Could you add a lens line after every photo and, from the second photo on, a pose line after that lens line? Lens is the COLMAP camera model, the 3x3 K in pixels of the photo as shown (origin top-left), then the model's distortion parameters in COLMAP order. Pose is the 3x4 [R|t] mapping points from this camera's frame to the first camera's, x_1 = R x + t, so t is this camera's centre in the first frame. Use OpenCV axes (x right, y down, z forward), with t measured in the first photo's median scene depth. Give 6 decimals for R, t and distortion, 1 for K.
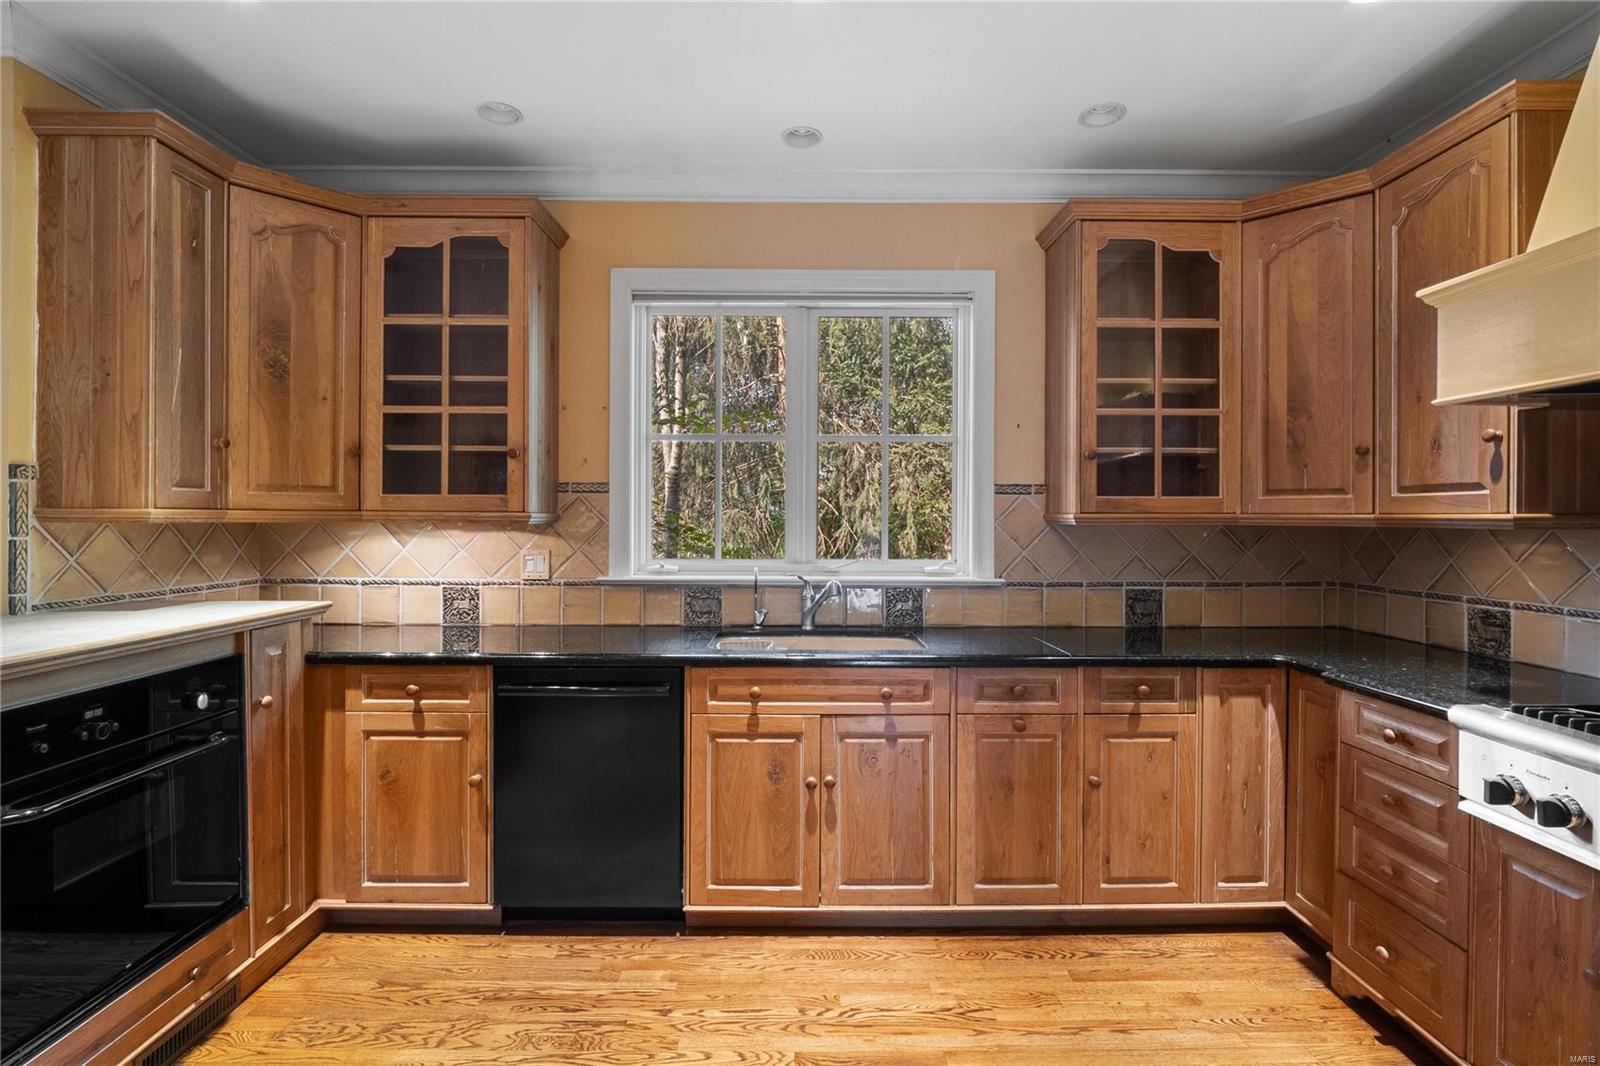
lens RADIAL K [[748.8, 0, 801.6], [0, 748.8, 523.3], [0, 0, 1]] dist [-0.013360, -0.002292]
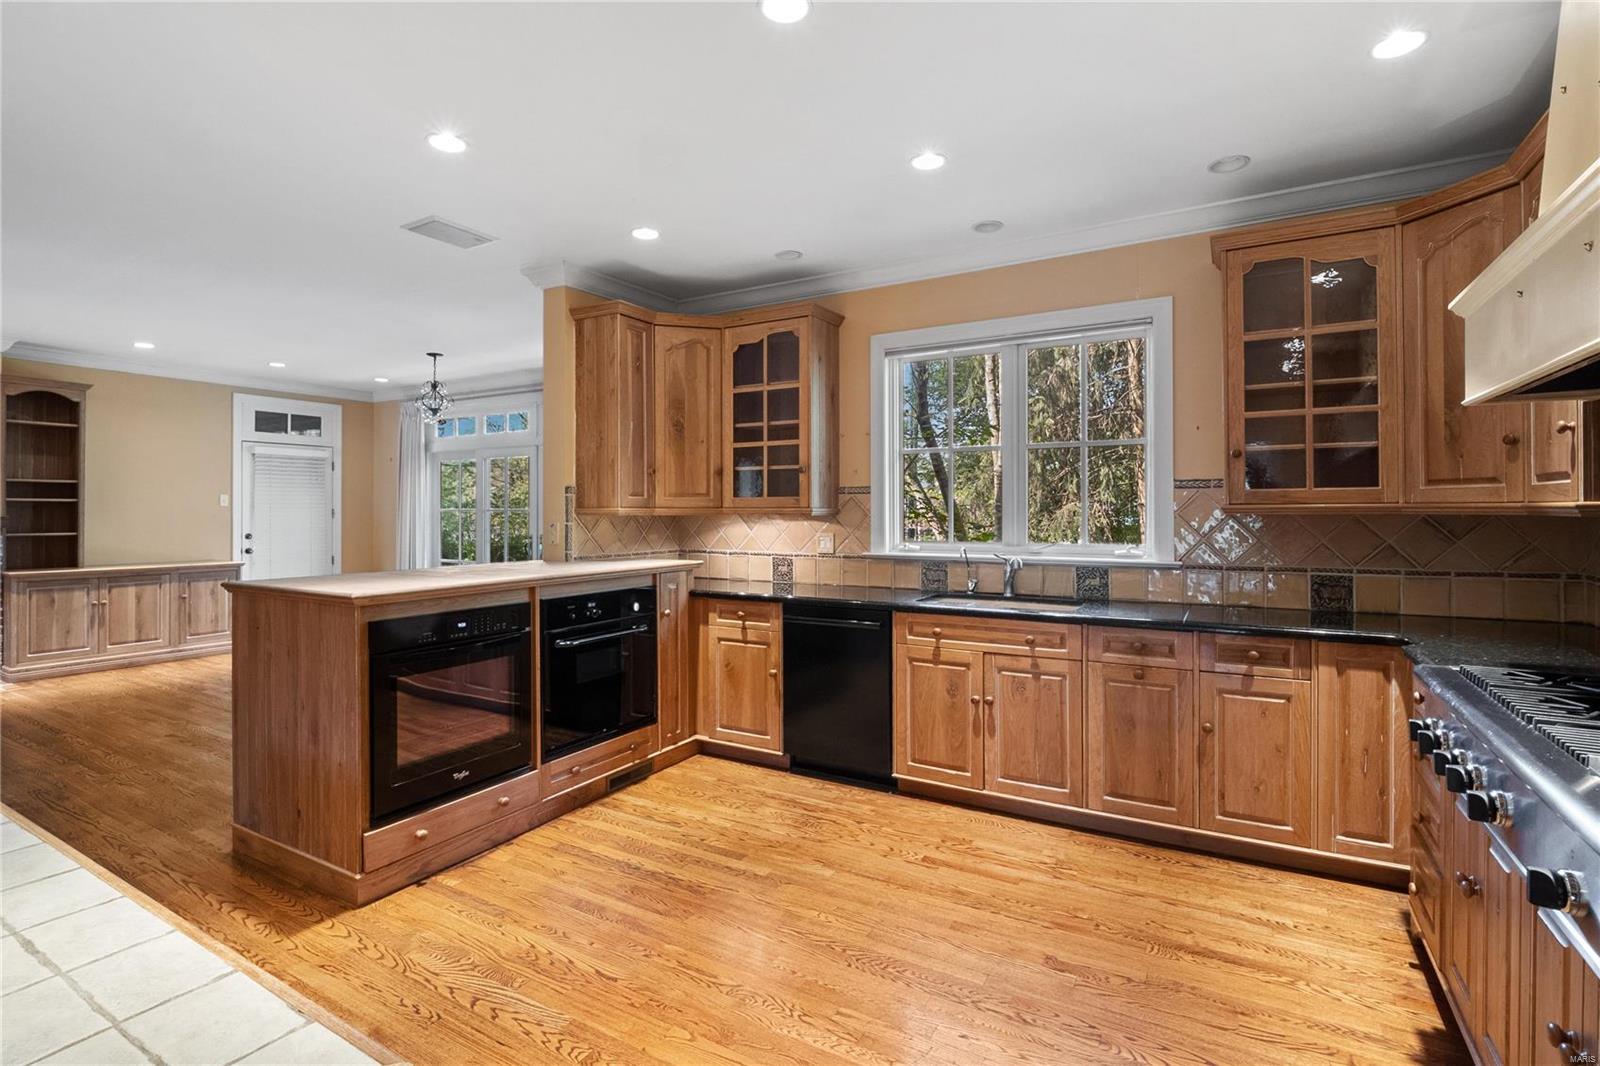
lens RADIAL K [[748.8, 0, 797.0], [0, 748.8, 515.1], [0, 0, 1]] dist [-0.013360, -0.002292]
pose [[0.857258, -0.003890, -0.514872, 0.416782], [0.002516, 0.999991, -0.003366, 0.004954], [0.514881, 0.001590, 0.857260, -0.343911]]
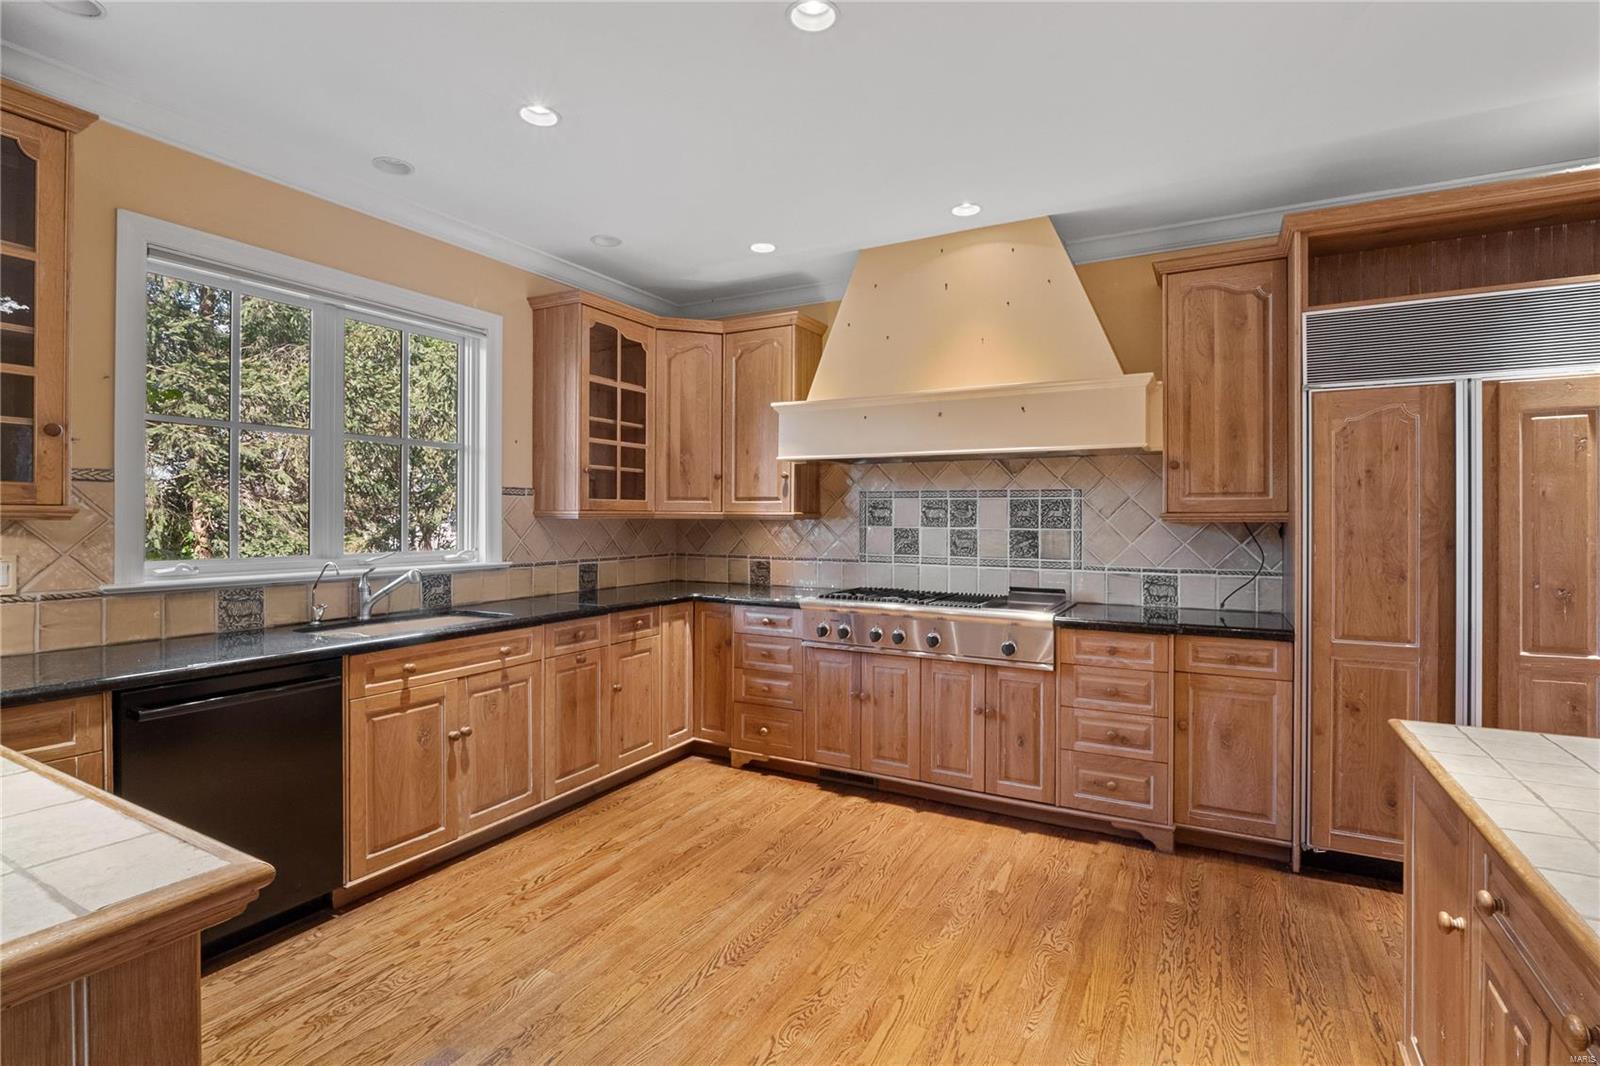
lens RADIAL K [[748.8, 0, 799.0], [0, 748.8, 520.1], [0, 0, 1]] dist [-0.013360, -0.002292]
pose [[0.492757, -0.005753, 0.870148, -0.696239], [0.003308, 0.999983, 0.004738, -0.000639], [-0.870161, 0.000543, 0.492768, -0.065217]]
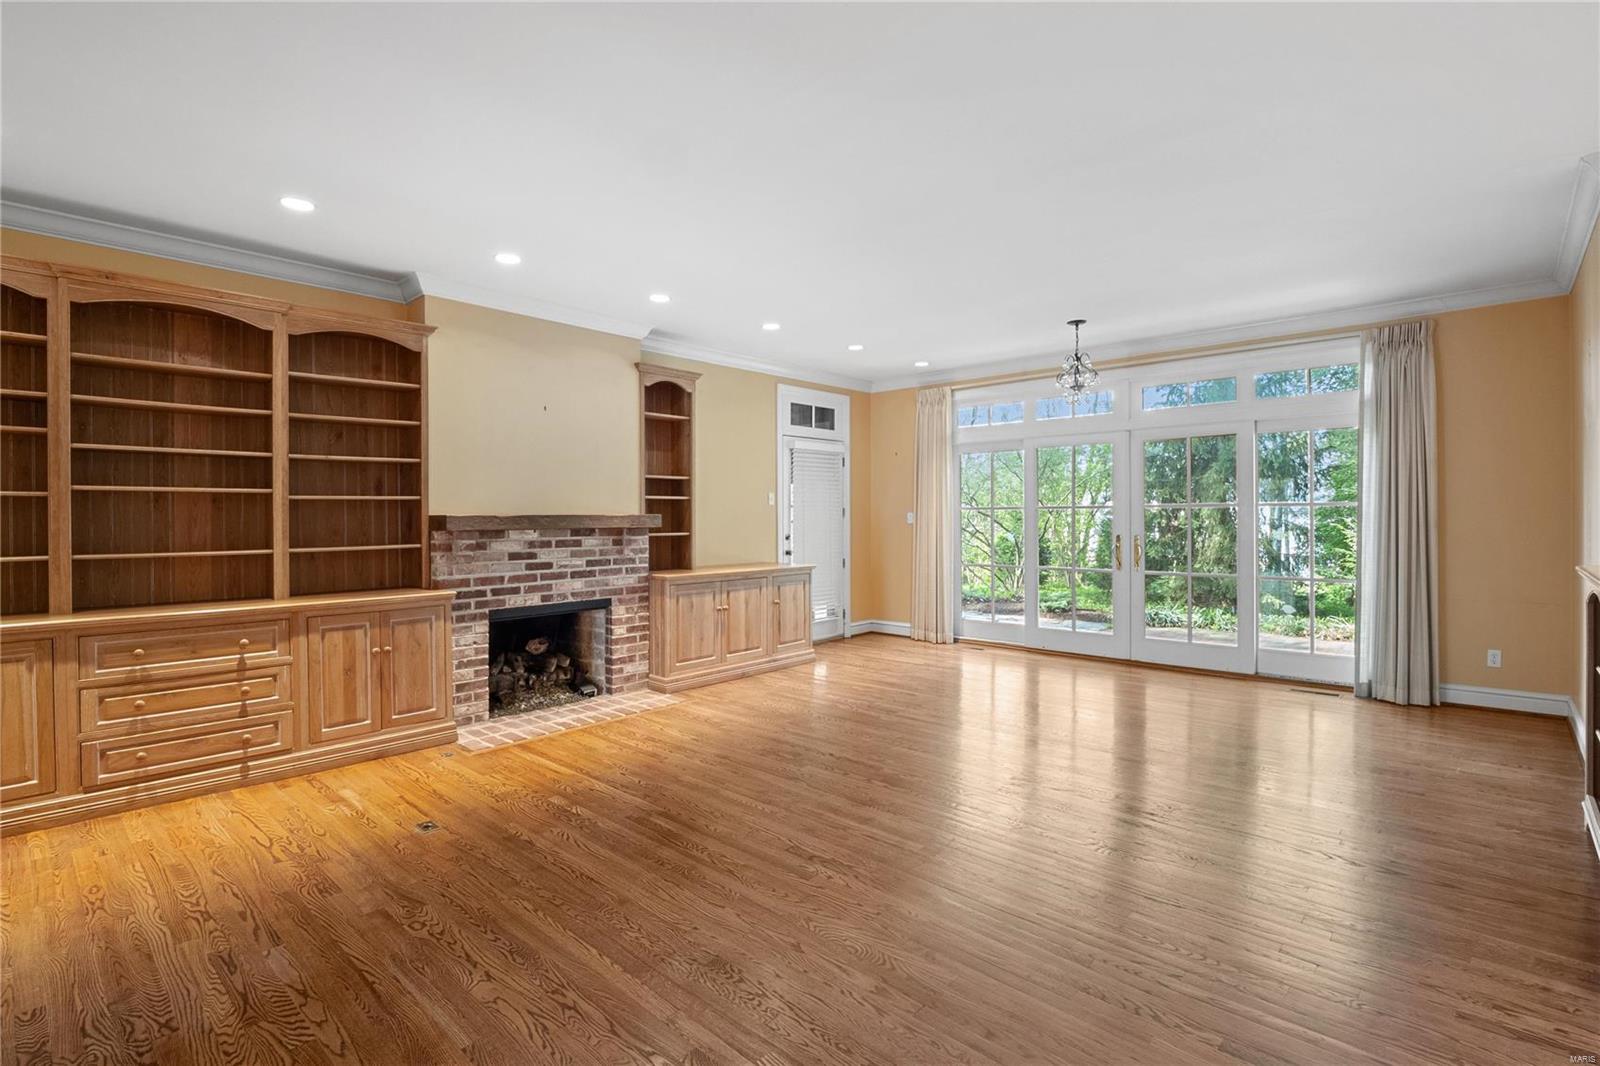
lens RADIAL K [[748.8, 0, 799.7], [0, 748.8, 522.7], [0, 0, 1]] dist [-0.013360, -0.002292]
pose [[0.724072, -0.006296, -0.689696, -1.057364], [0.007443, 0.999971, -0.001314, 0.024459], [0.689685, -0.004182, 0.724098, -0.924125]]
